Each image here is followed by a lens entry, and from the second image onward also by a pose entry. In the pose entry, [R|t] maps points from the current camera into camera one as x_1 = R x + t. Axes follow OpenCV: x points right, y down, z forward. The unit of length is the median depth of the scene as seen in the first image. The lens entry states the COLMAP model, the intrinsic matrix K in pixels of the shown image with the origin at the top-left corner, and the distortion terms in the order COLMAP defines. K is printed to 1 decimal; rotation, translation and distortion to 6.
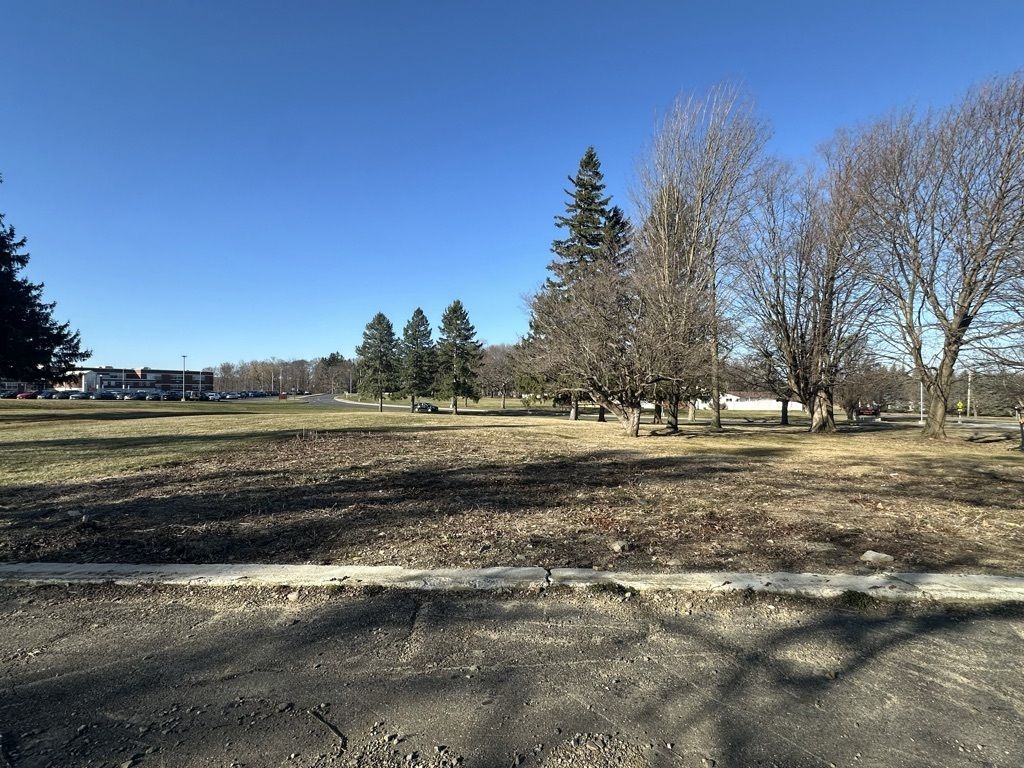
lens RADIAL K [[487.2, 0, 512.0], [0, 487.2, 384.0], [0, 0, 1]] dist [0.000966, 0.000429]
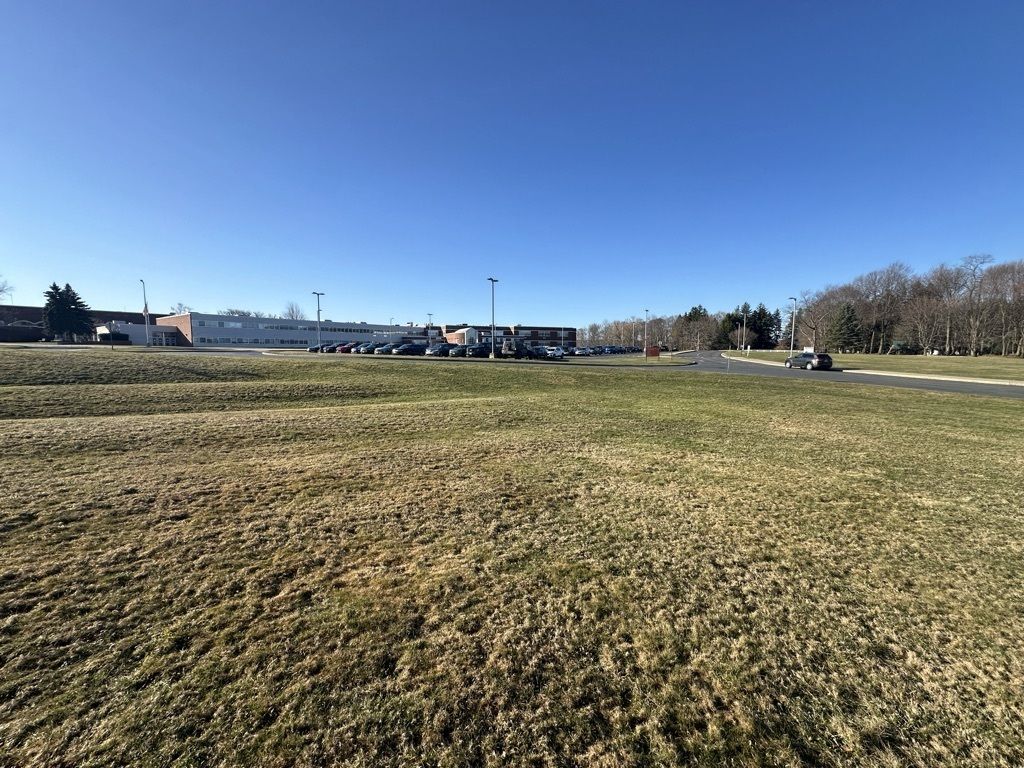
lens RADIAL K [[407.9, 0, 512.0], [0, 407.9, 384.0], [0, 0, 1]] dist [-0.002454, 0.000015]
pose [[0.738476, 0.054811, -0.672048, -0.174203], [0.010171, 0.995672, 0.092381, 0.011179], [0.674203, -0.075056, 0.734723, 0.347321]]
